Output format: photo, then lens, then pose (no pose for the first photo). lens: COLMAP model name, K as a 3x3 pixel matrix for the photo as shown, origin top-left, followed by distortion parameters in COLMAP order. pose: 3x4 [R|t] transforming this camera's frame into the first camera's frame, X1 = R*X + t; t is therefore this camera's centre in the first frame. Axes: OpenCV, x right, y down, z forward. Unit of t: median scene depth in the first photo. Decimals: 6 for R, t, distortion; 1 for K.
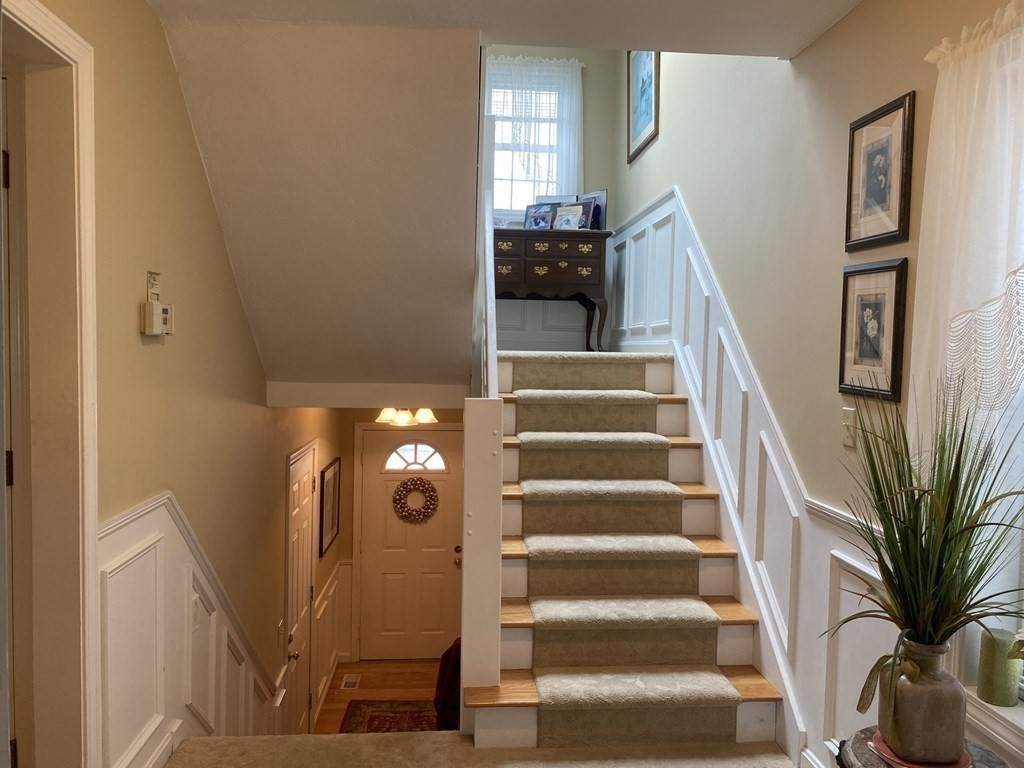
lens RADIAL K [[785.6, 0, 513.4], [0, 785.6, 373.9], [0, 0, 1]] dist [0.099063, -0.167858]
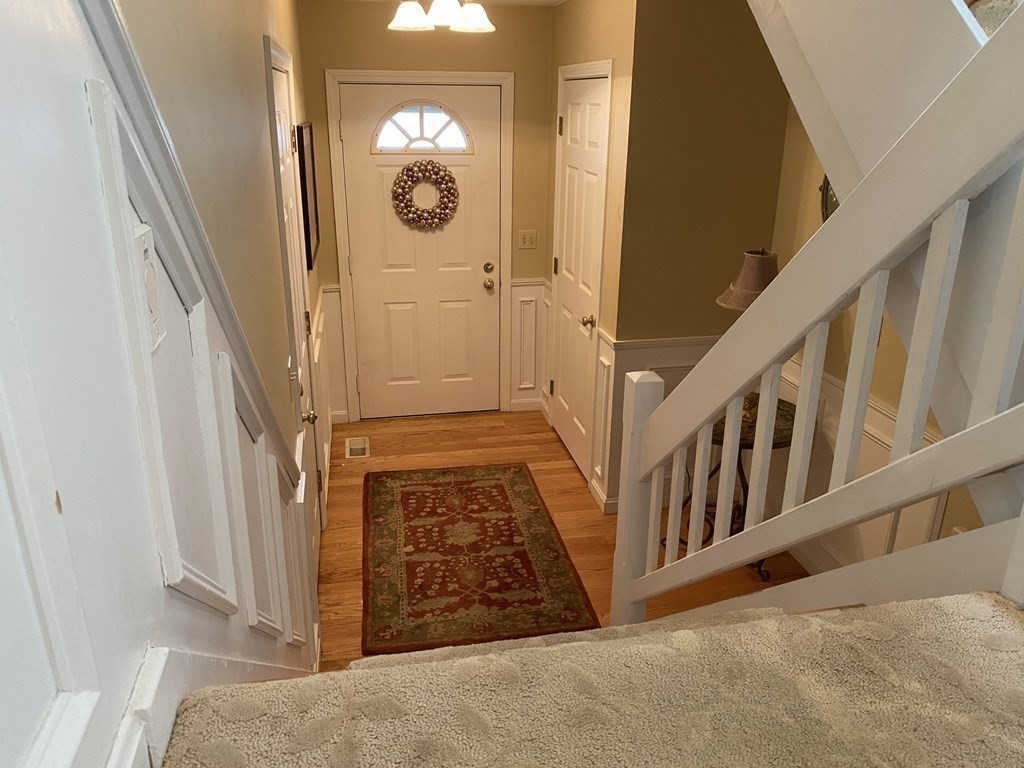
lens RADIAL K [[785.6, 0, 513.4], [0, 785.6, 373.9], [0, 0, 1]] dist [0.099063, -0.167858]
pose [[0.992754, -0.045579, 0.111184, -0.139759], [0.010614, 0.954915, 0.296690, 0.112585], [-0.119694, -0.293360, 0.948480, 0.324871]]
